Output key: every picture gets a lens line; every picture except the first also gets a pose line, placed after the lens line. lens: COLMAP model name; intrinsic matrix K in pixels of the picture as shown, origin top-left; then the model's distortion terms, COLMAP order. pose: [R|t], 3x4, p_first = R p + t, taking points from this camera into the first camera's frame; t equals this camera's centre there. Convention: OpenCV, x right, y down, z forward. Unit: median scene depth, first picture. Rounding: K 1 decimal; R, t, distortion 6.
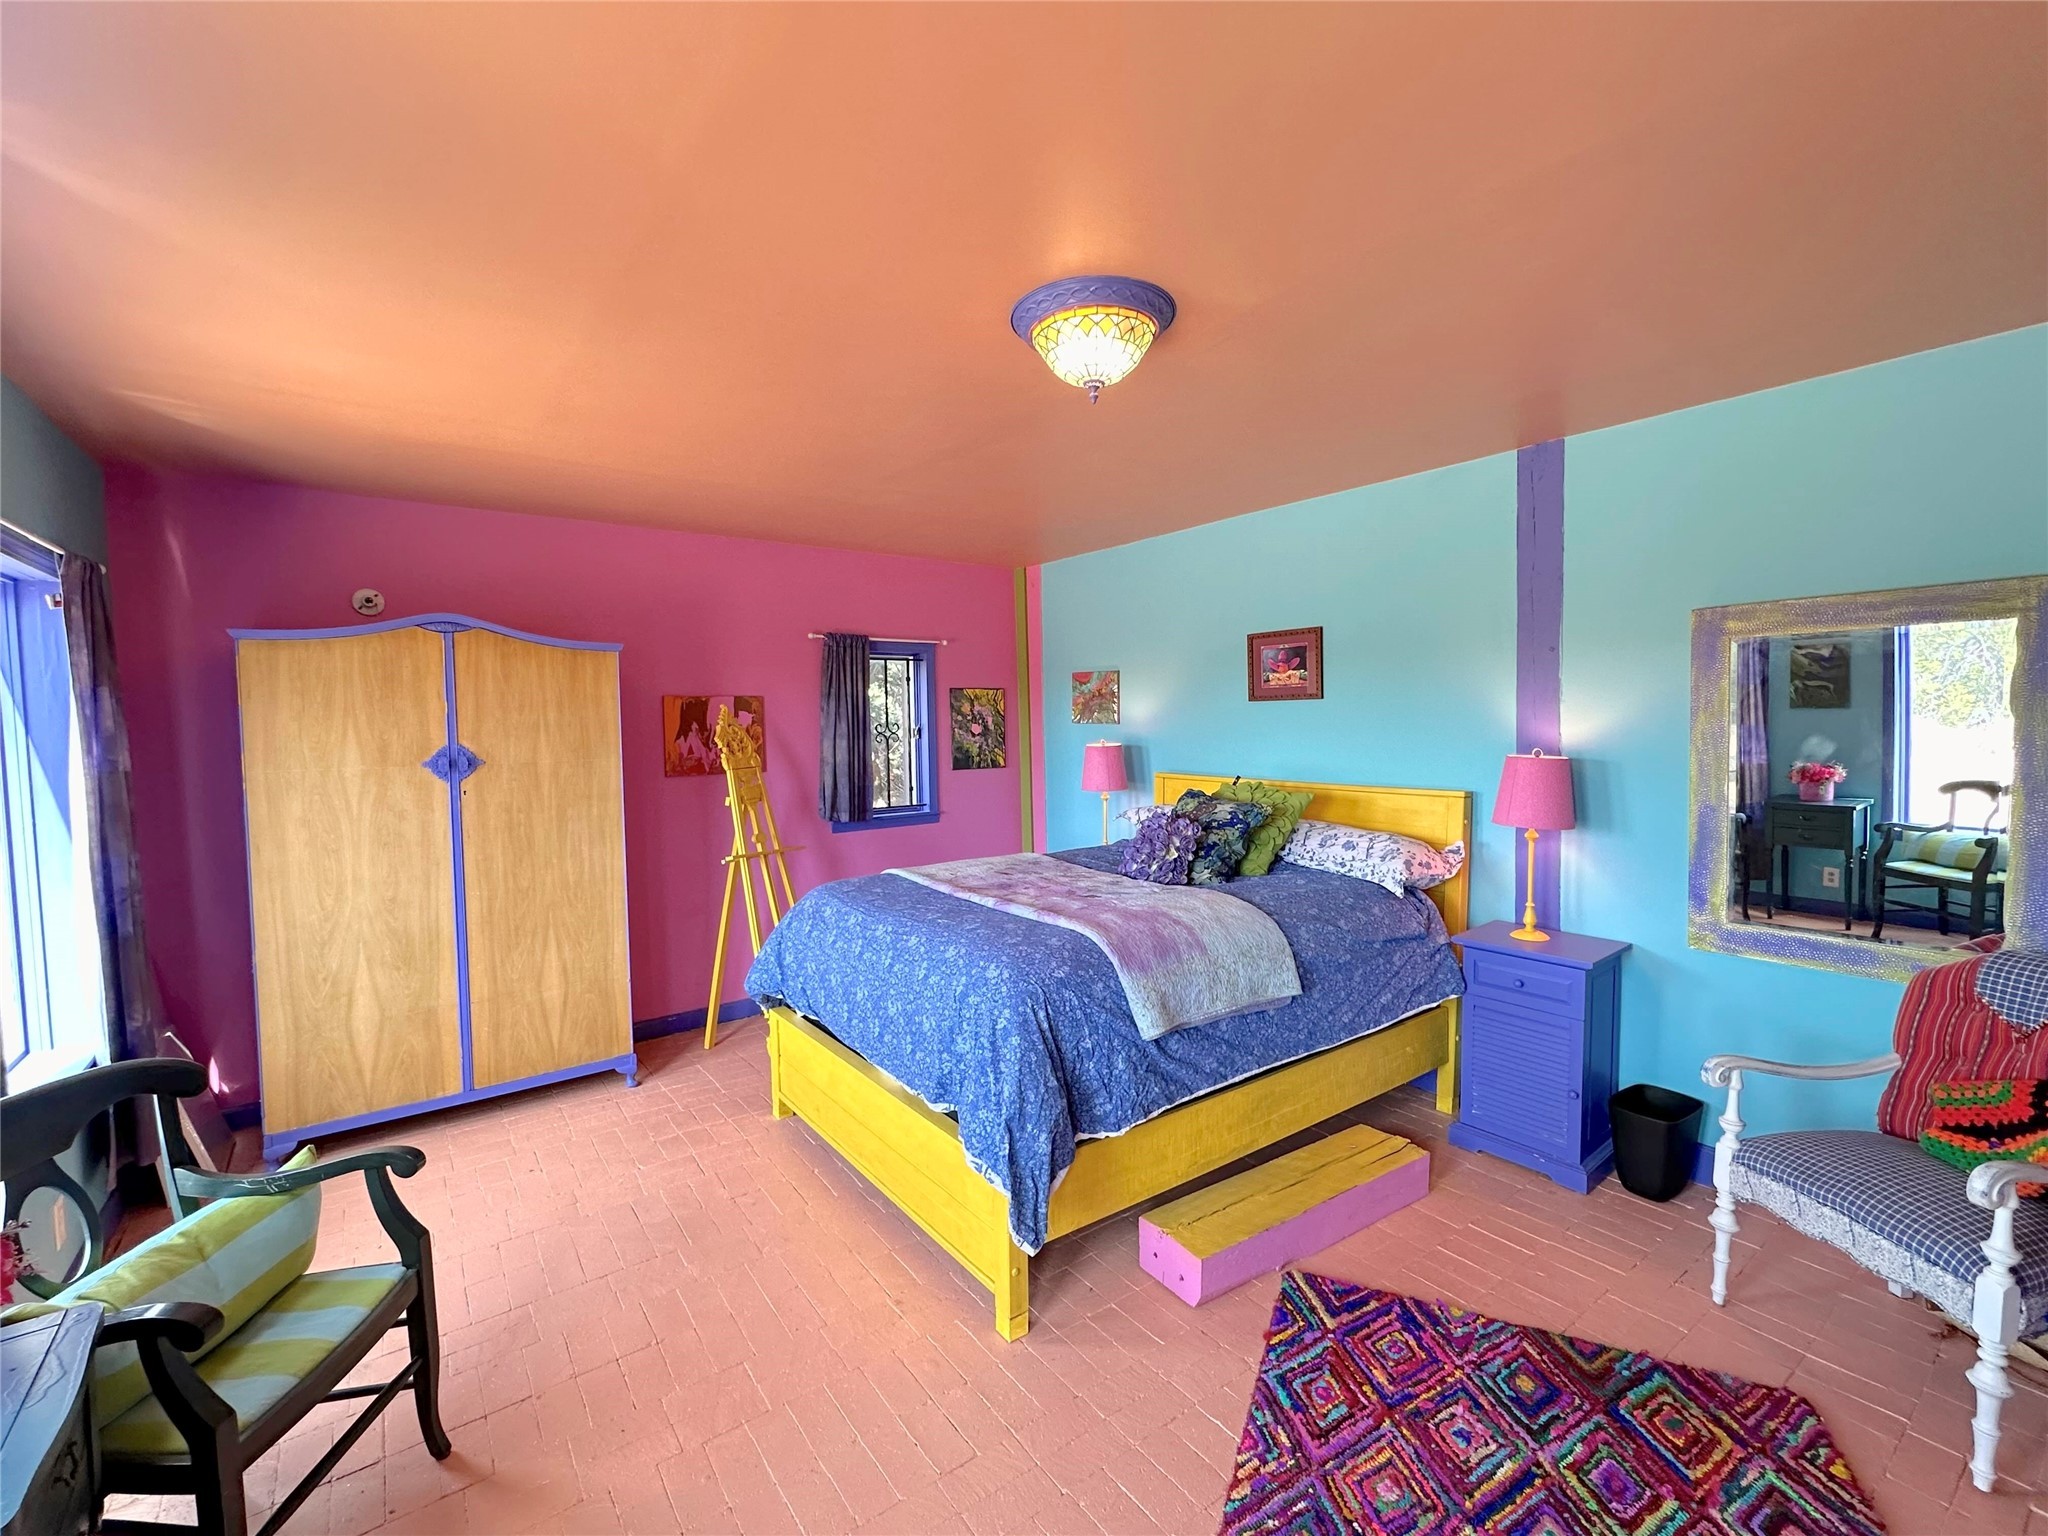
lens RADIAL K [[891.8, 0, 1035.2], [0, 891.8, 765.5], [0, 0, 1]] dist [-0.000892, 0.000120]
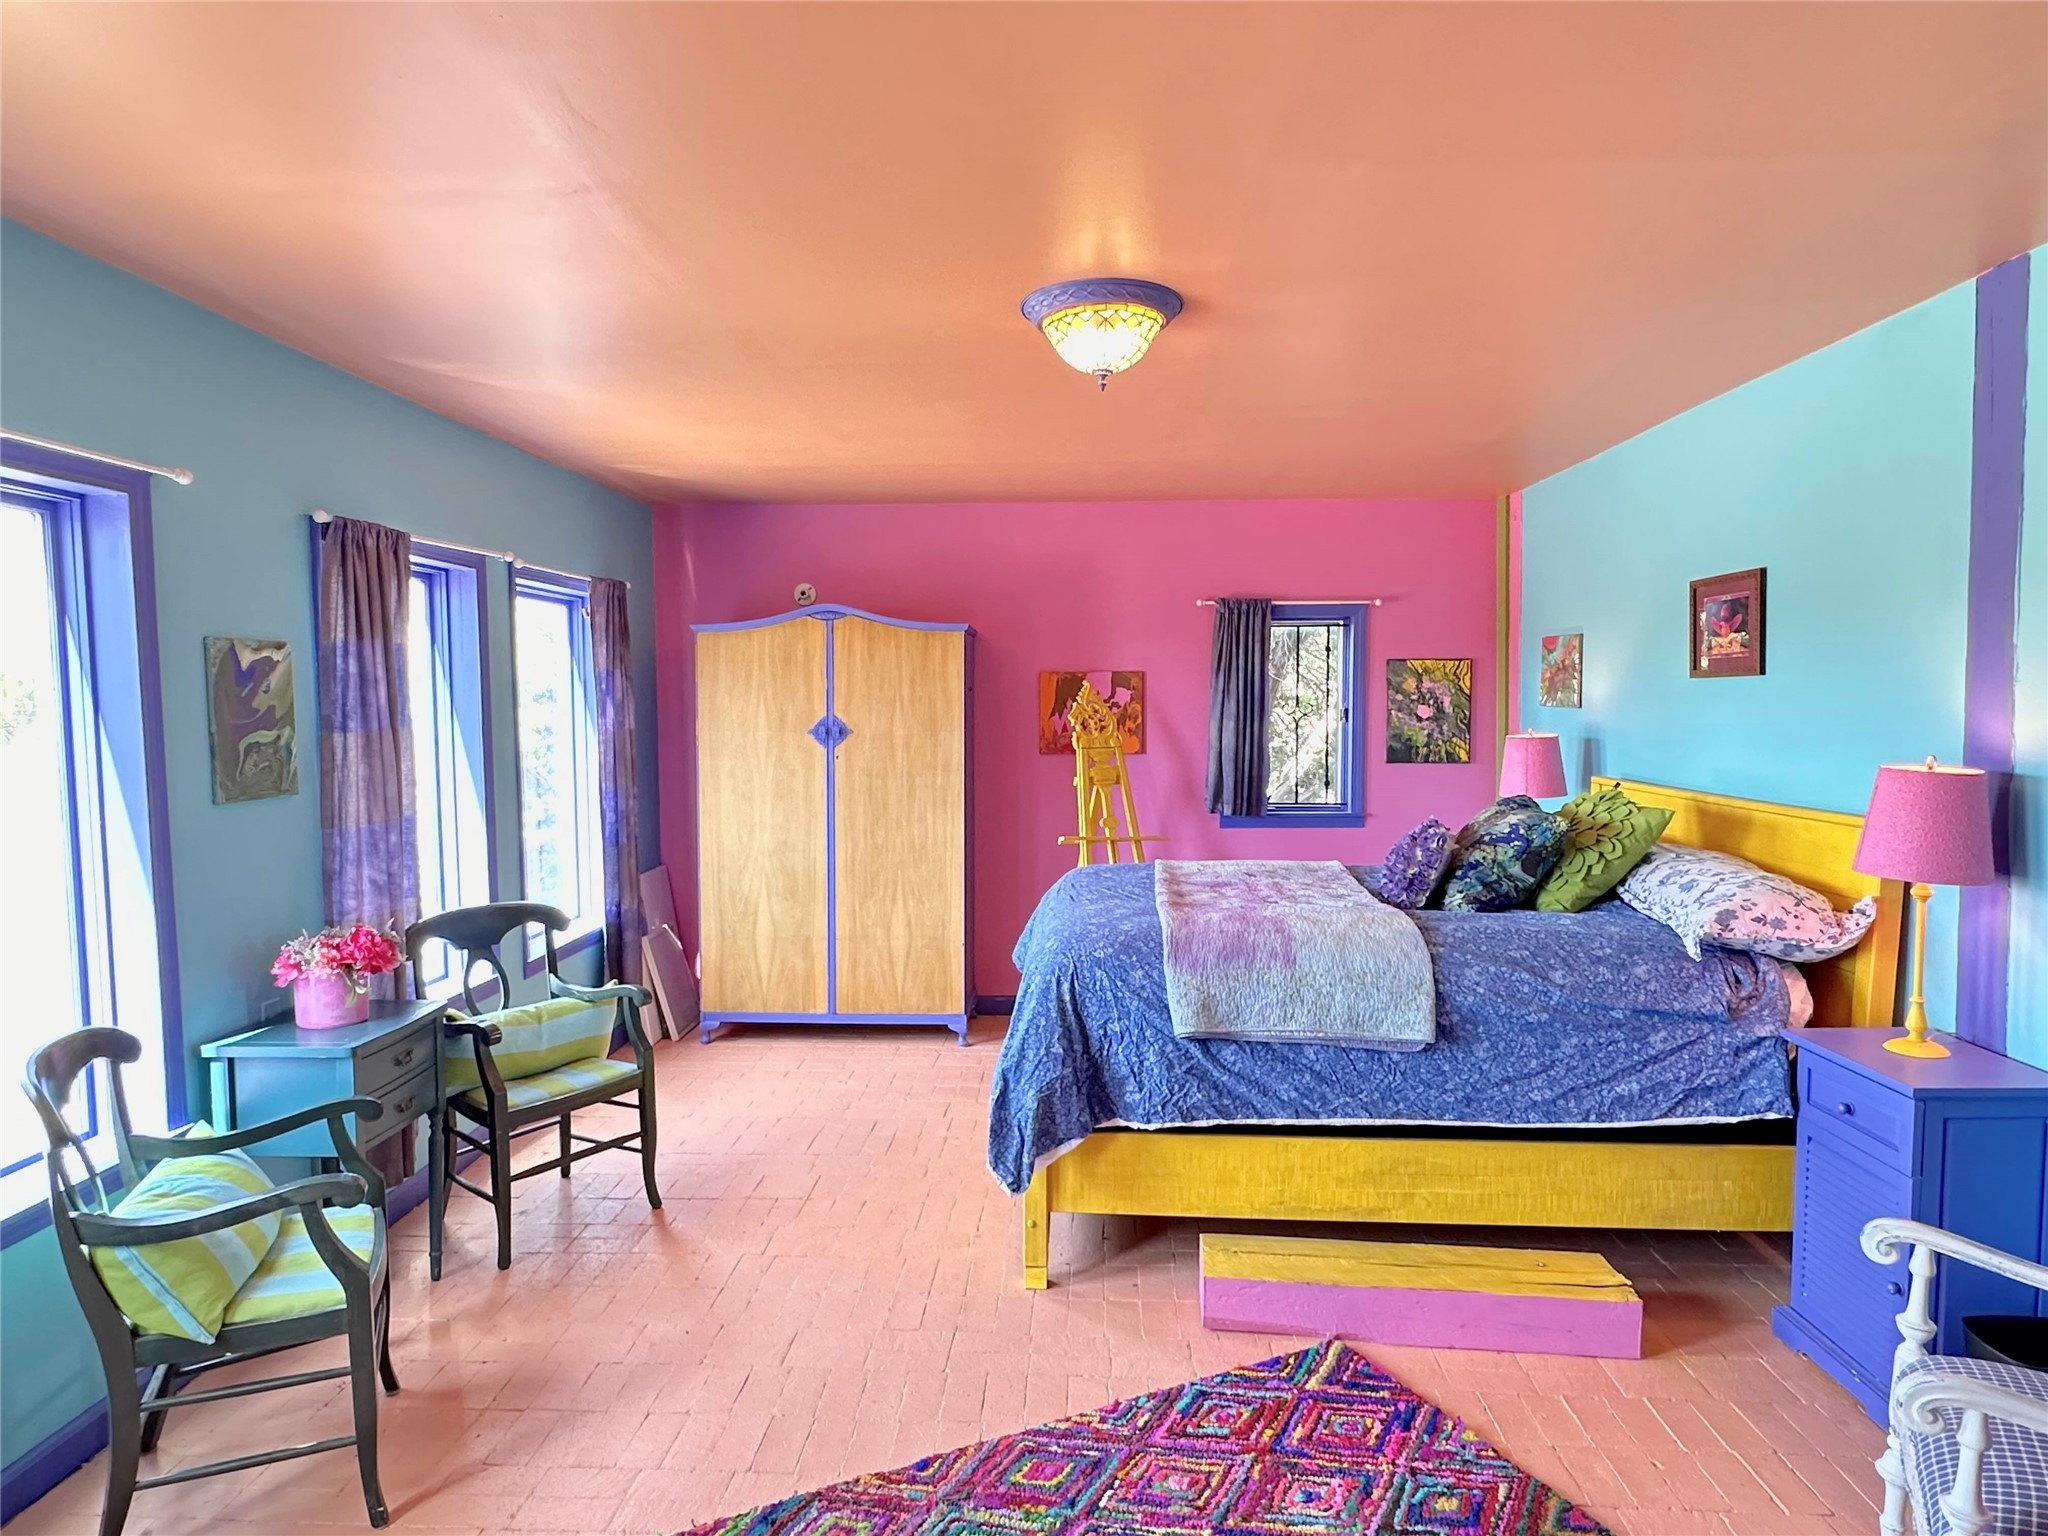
lens RADIAL K [[1256.9, 0, 1018.6], [0, 1256.9, 775.6], [0, 0, 1]] dist [0.000144, 0.000065]
pose [[0.763296, 0.051142, -0.644022, 0.593914], [-0.042789, 0.998675, 0.028592, -0.002646], [0.644630, 0.005733, 0.764473, -0.099712]]
